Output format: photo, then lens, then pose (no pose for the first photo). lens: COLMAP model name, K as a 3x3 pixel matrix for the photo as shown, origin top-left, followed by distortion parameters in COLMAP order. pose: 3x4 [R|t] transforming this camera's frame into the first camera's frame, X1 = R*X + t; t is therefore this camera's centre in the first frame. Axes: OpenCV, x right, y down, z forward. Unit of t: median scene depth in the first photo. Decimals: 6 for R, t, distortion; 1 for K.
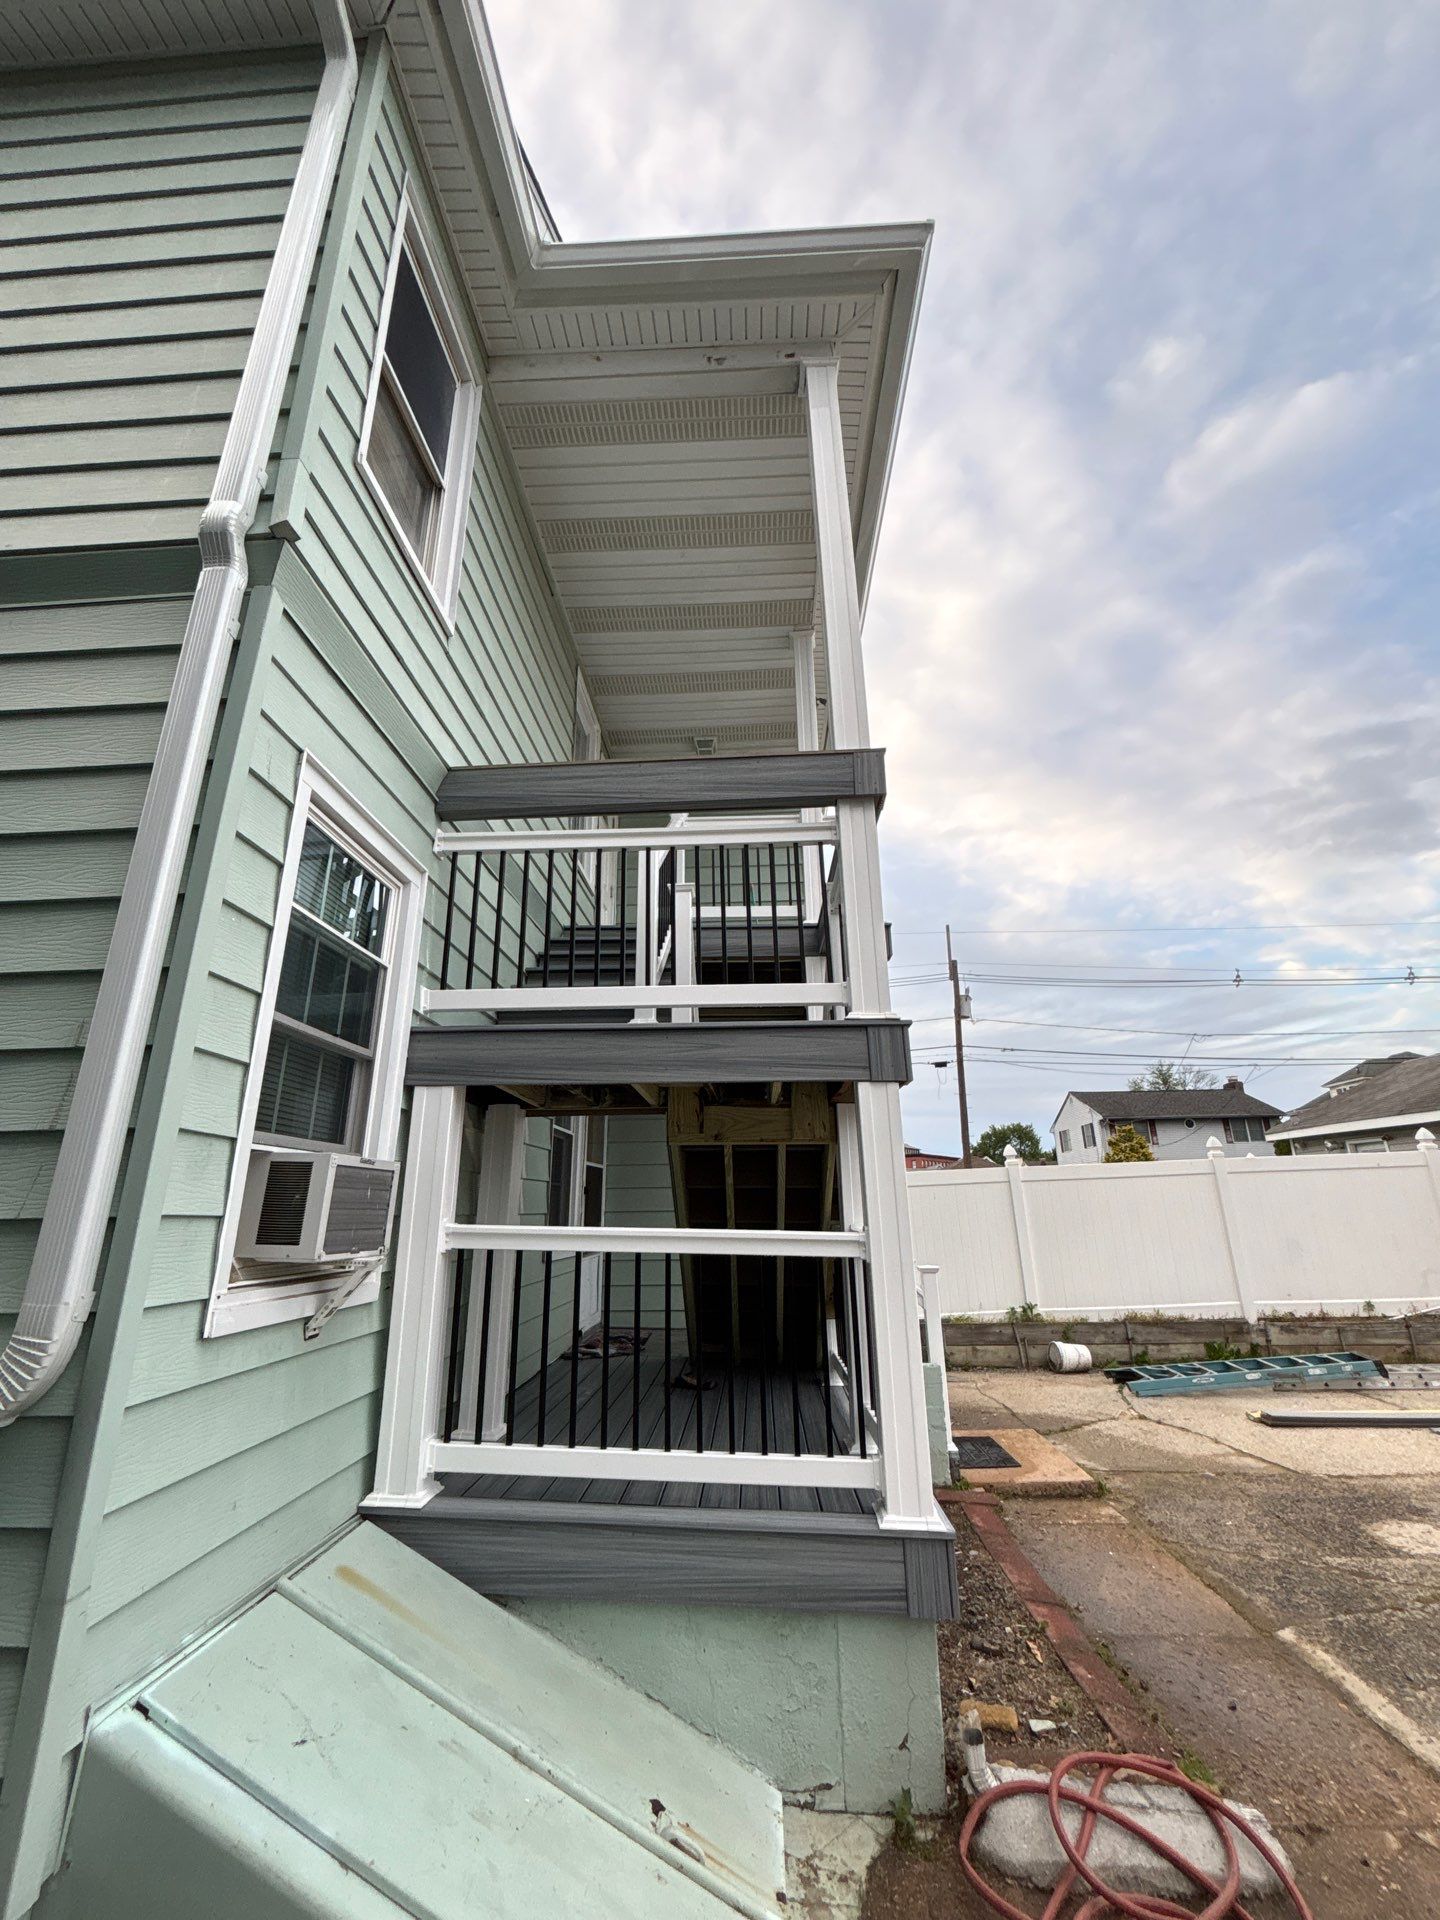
lens RADIAL K [[780.7, 0, 719.9], [0, 780.7, 954.3], [0, 0, 1]] dist [-0.002474, 0.000019]
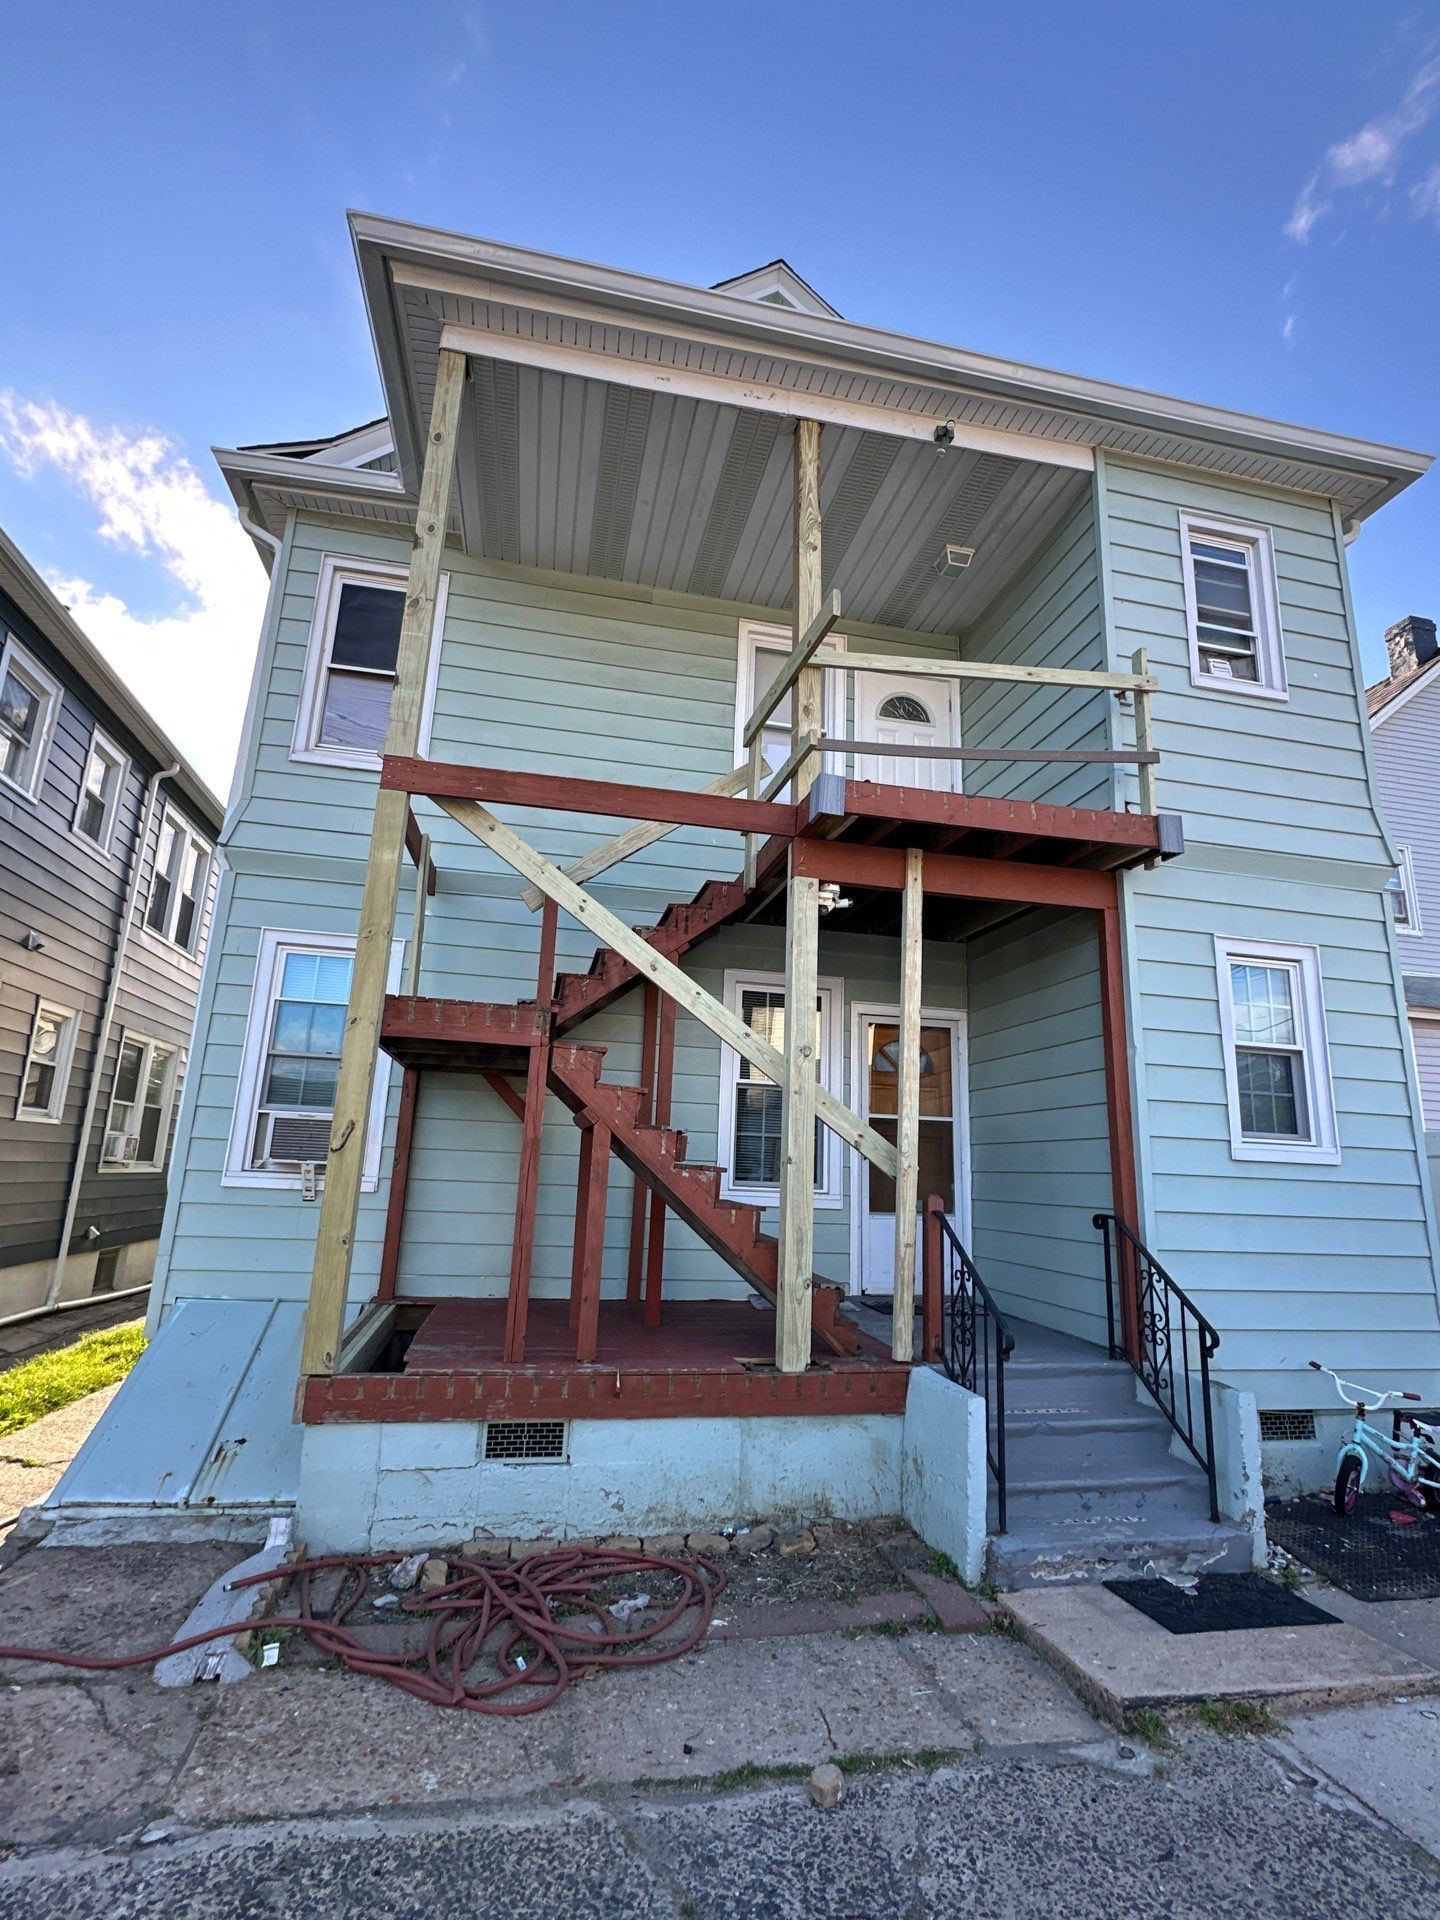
lens RADIAL K [[932.4, 0, 721.8], [0, 932.4, 954.6], [0, 0, 1]] dist [-0.000430, -0.000829]
pose [[0.262718, -0.197576, -0.944427, 1.361472], [0.257607, 0.957643, -0.128681, 0.288630], [0.929848, -0.209484, 0.302488, 0.863371]]
